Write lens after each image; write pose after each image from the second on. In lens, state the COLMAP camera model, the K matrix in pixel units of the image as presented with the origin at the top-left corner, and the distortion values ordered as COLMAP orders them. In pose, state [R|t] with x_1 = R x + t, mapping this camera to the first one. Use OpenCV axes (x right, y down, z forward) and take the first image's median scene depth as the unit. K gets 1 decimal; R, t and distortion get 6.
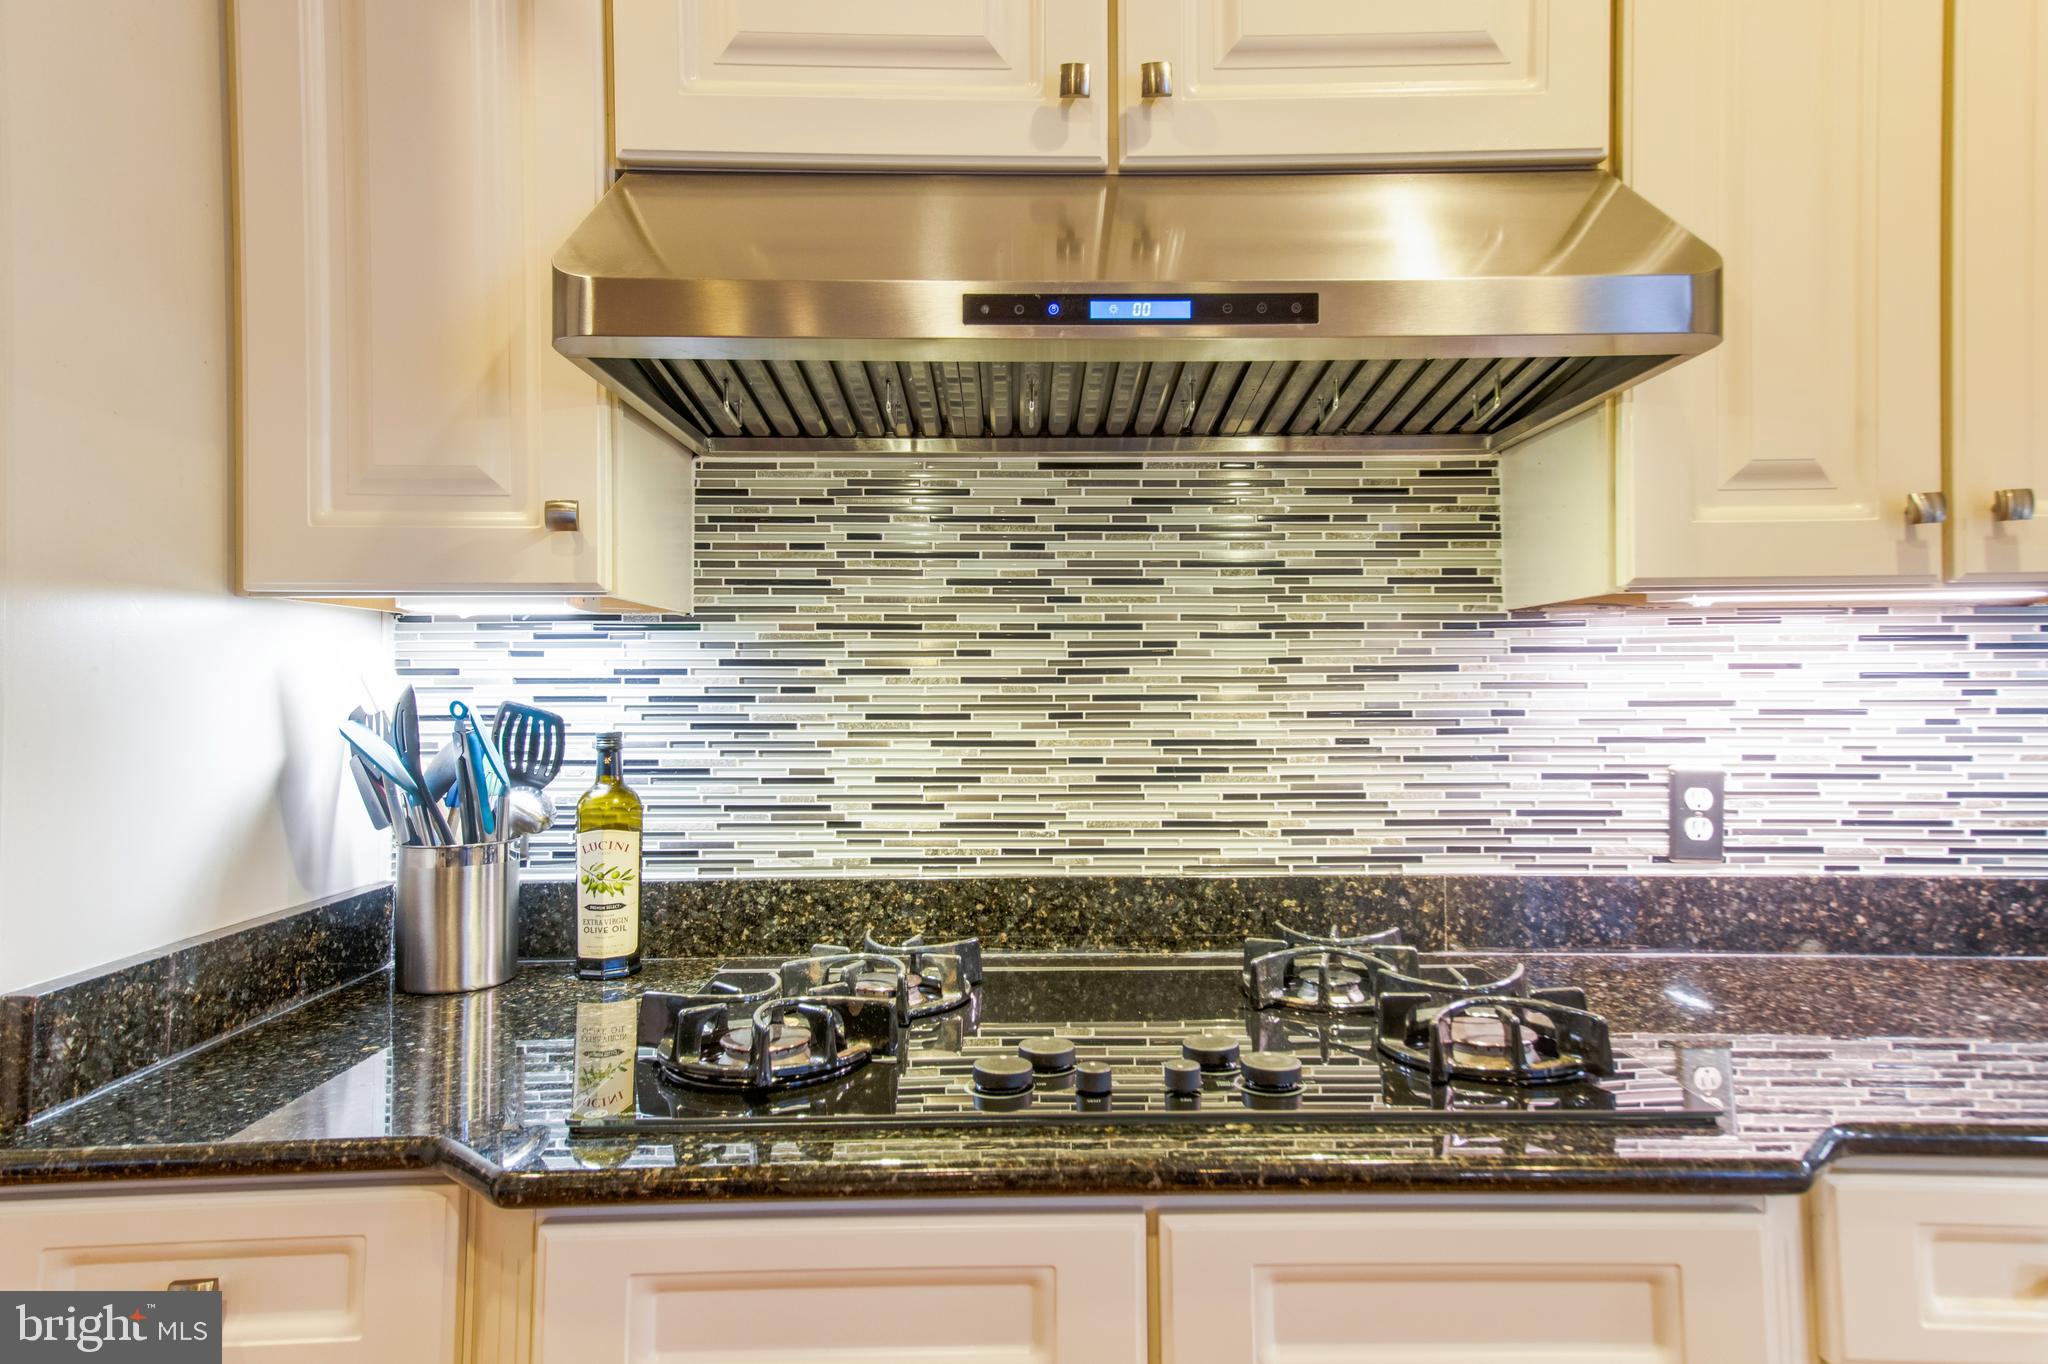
lens RADIAL K [[1214.5, 0, 1019.9], [0, 1214.5, 665.9], [0, 0, 1]] dist [0.054300, 0.000060]
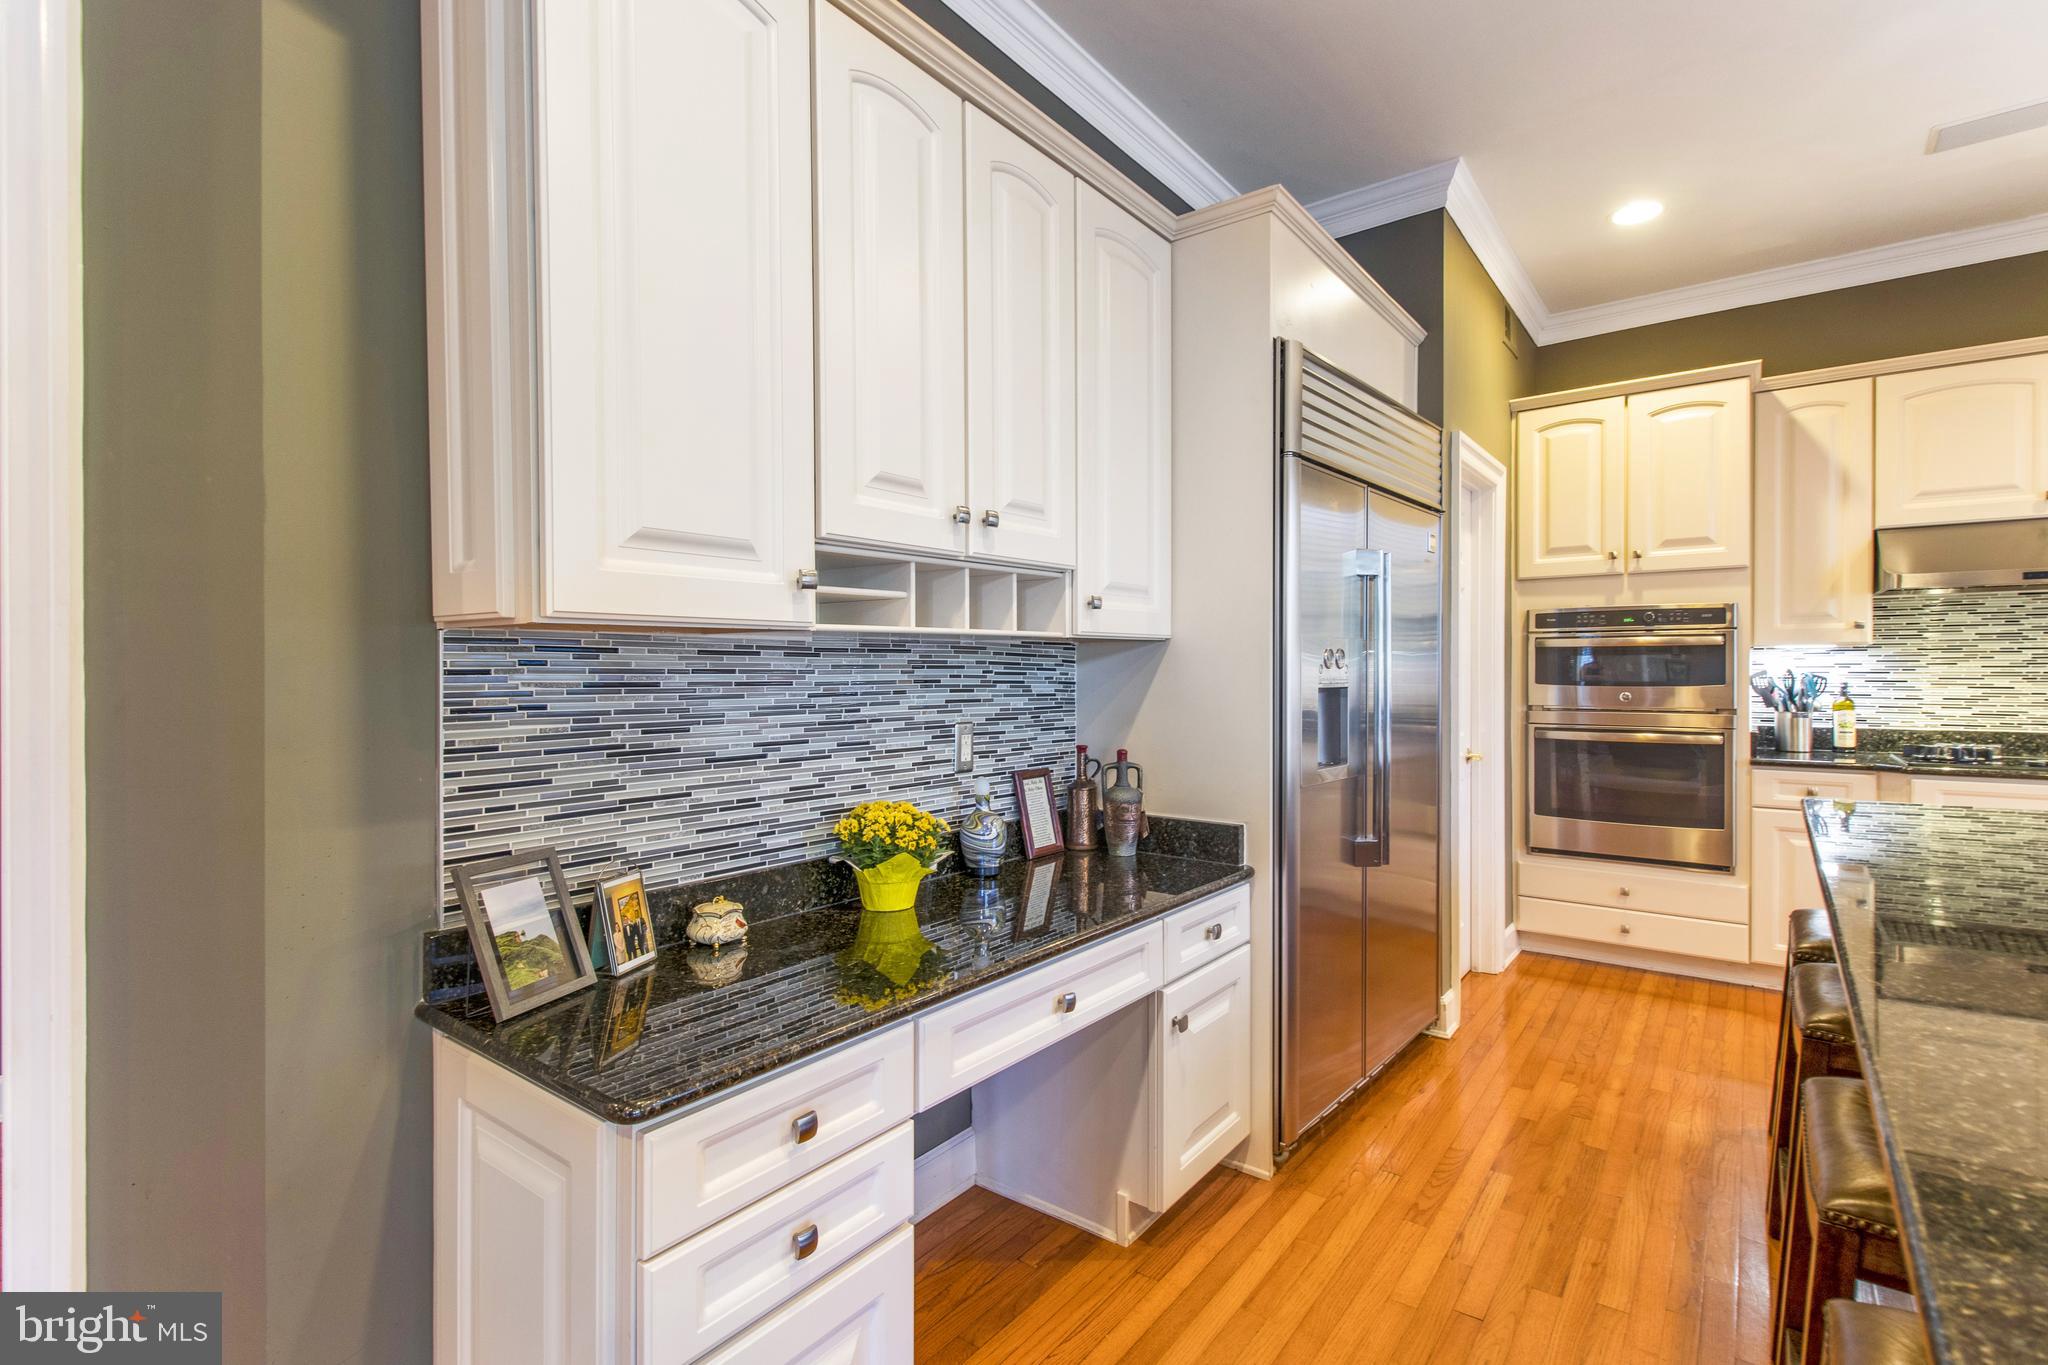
lens RADIAL K [[949.3, 0, 1036.2], [0, 949.3, 680.7], [0, 0, 1]] dist [-0.002704, -0.000955]
pose [[0.795897, 0.006461, -0.605397, -0.495229], [0.012838, 0.999538, 0.027545, -0.048203], [0.605296, -0.029695, 0.795447, -2.302116]]
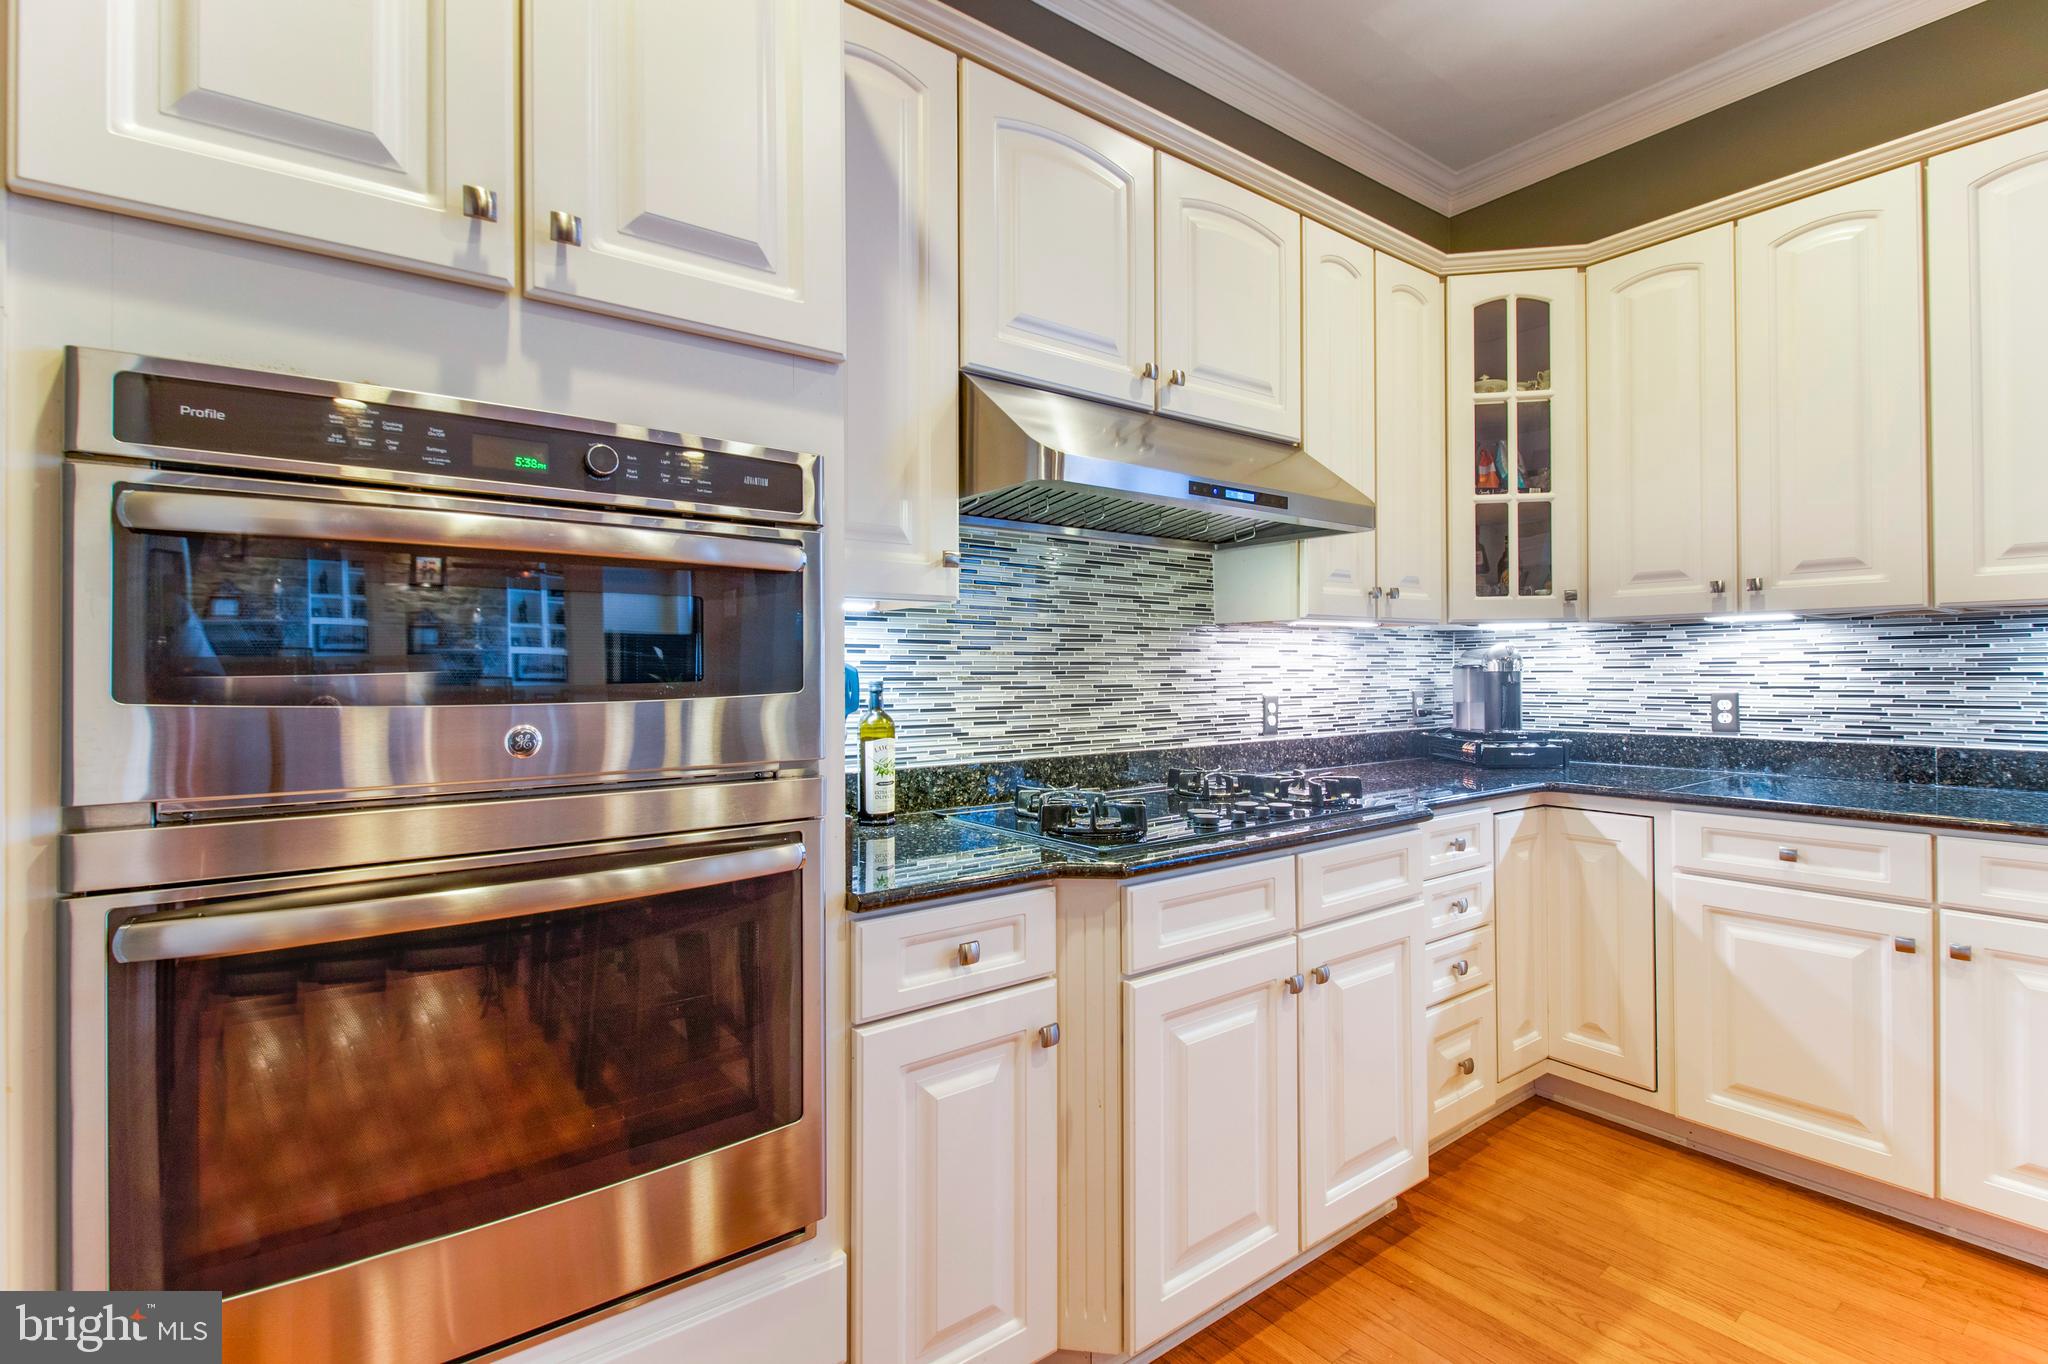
lens RADIAL K [[949.3, 0, 1033.2], [0, 949.3, 668.6], [0, 0, 1]] dist [-0.002704, -0.000955]
pose [[0.801388, 0.001935, 0.598142, -0.880514], [-0.011085, 0.999871, 0.011617, 0.018068], [-0.598043, -0.015940, 0.801306, -0.161937]]
